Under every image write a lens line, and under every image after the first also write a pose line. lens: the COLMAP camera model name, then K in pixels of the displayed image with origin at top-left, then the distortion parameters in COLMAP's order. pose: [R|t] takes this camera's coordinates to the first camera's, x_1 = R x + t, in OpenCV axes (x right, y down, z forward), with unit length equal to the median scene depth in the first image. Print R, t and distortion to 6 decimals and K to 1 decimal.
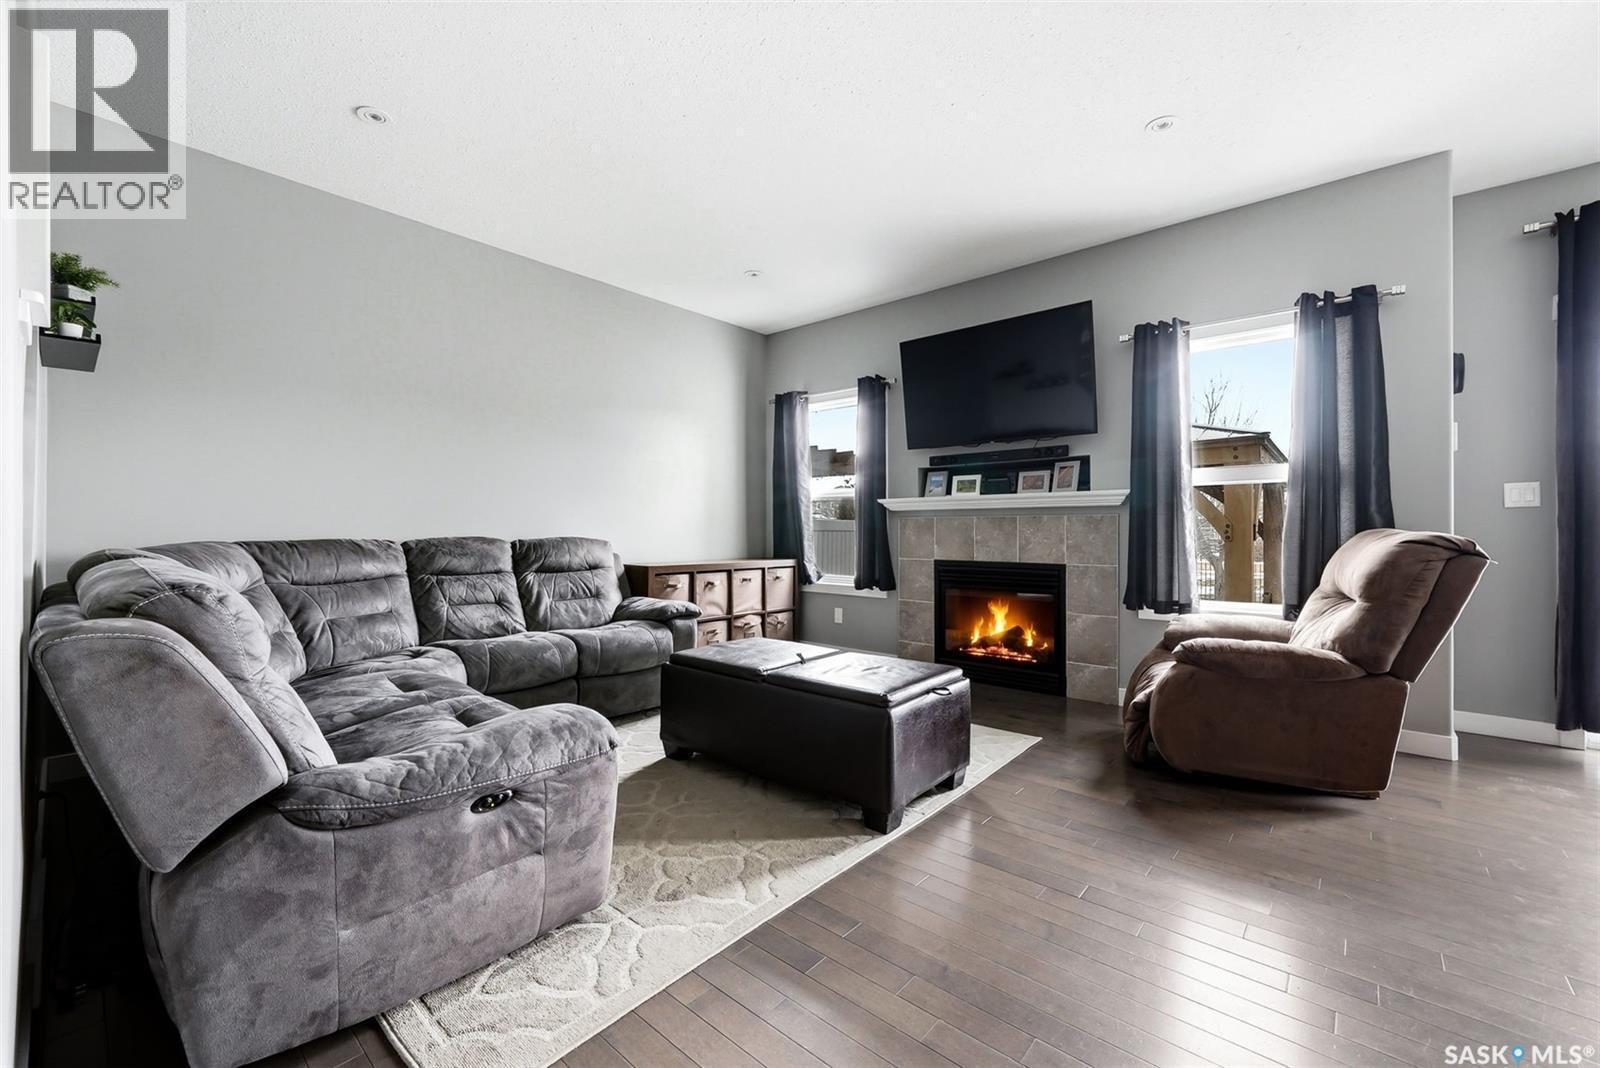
lens RADIAL K [[647.2, 0, 796.3], [0, 647.2, 529.7], [0, 0, 1]] dist [-0.002206, 0.000098]
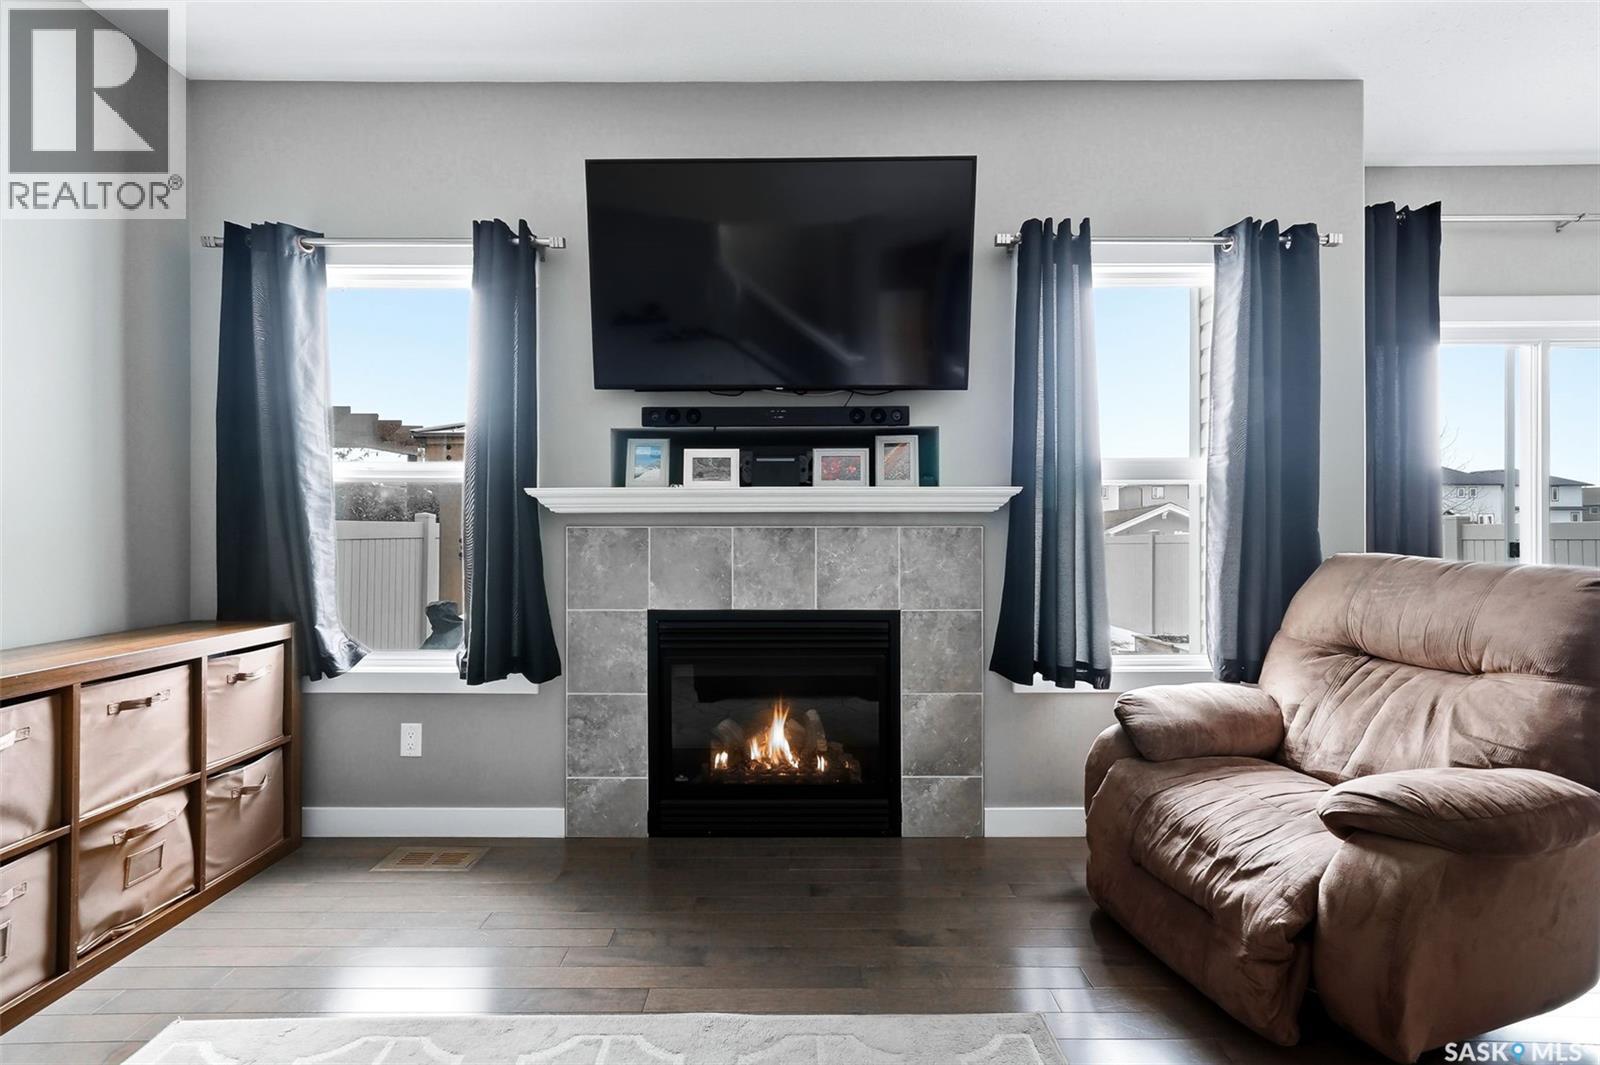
lens RADIAL K [[693.7, 0, 805.5], [0, 693.7, 523.2], [0, 0, 1]] dist [0.000034, 0.000067]
pose [[0.752689, 0.002315, 0.658373, -0.060303], [0.000207, 0.999993, -0.003754, -0.022452], [-0.658377, 0.002962, 0.752683, 0.566185]]
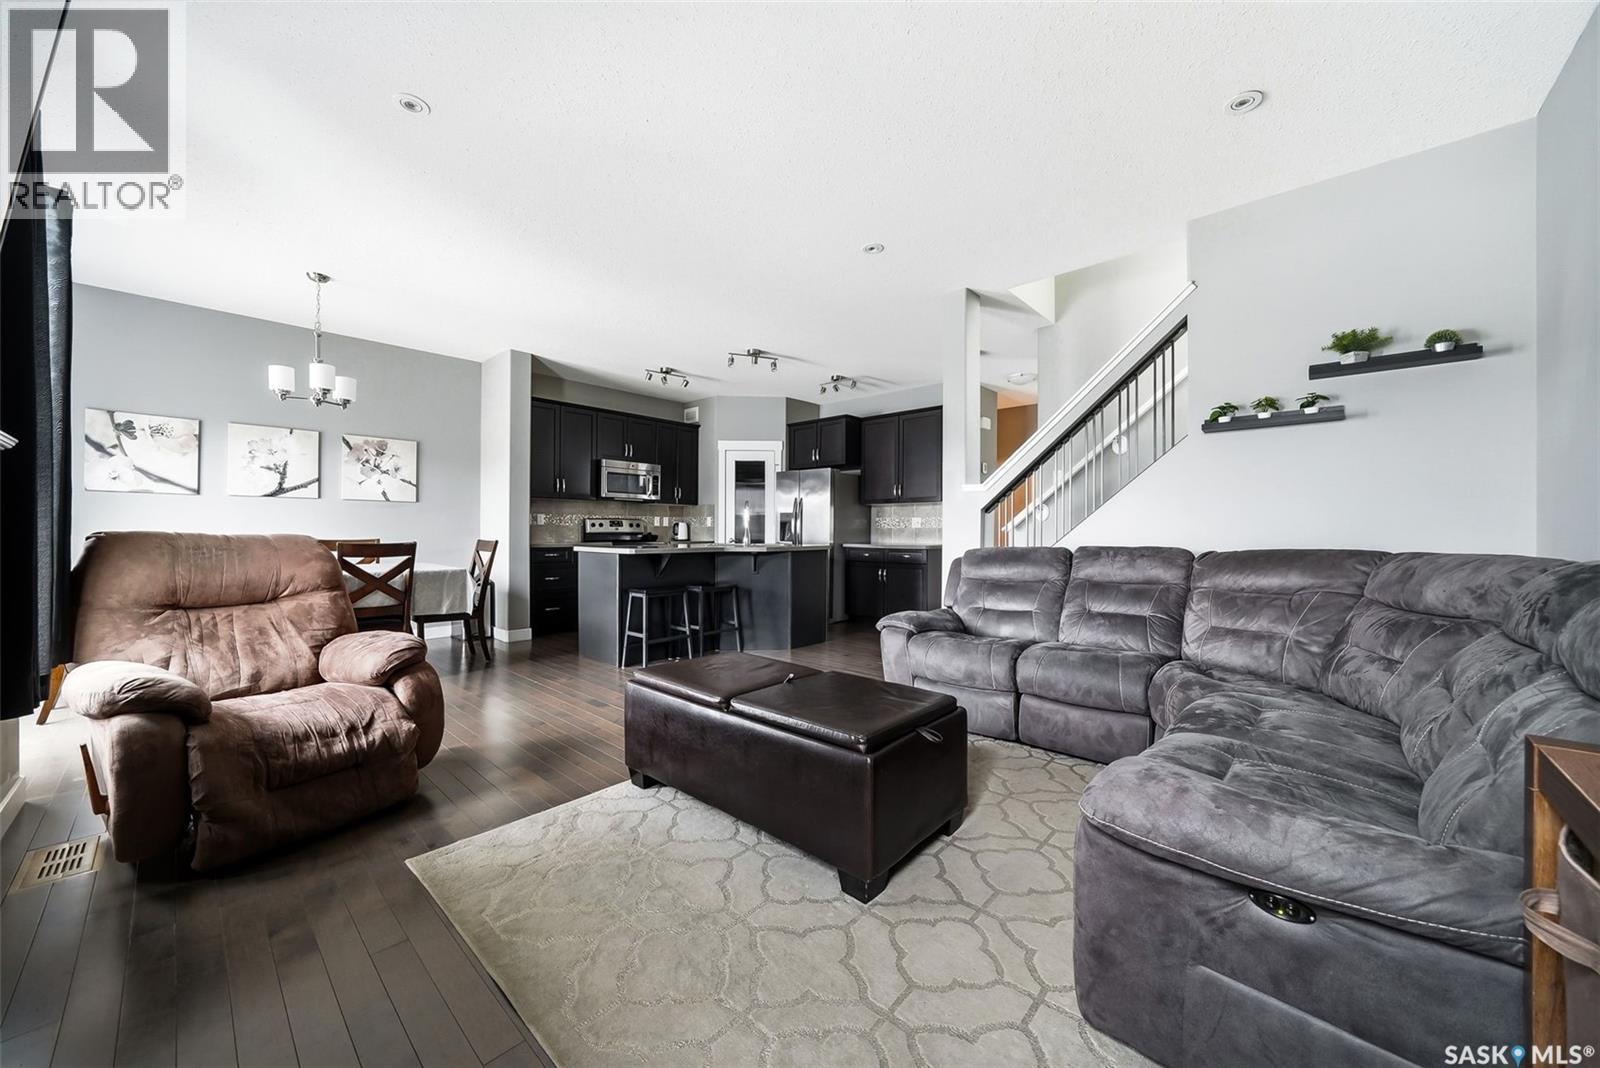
lens RADIAL K [[577.6, 0, 800.0], [0, 577.6, 534.0], [0, 0, 1]] dist [-0.026514, 0.000051]
pose [[-0.999746, -0.007184, 0.021368, -0.016152], [-0.007085, 0.999964, 0.004707, -0.005167], [-0.021402, 0.004554, -0.999761, 1.154060]]
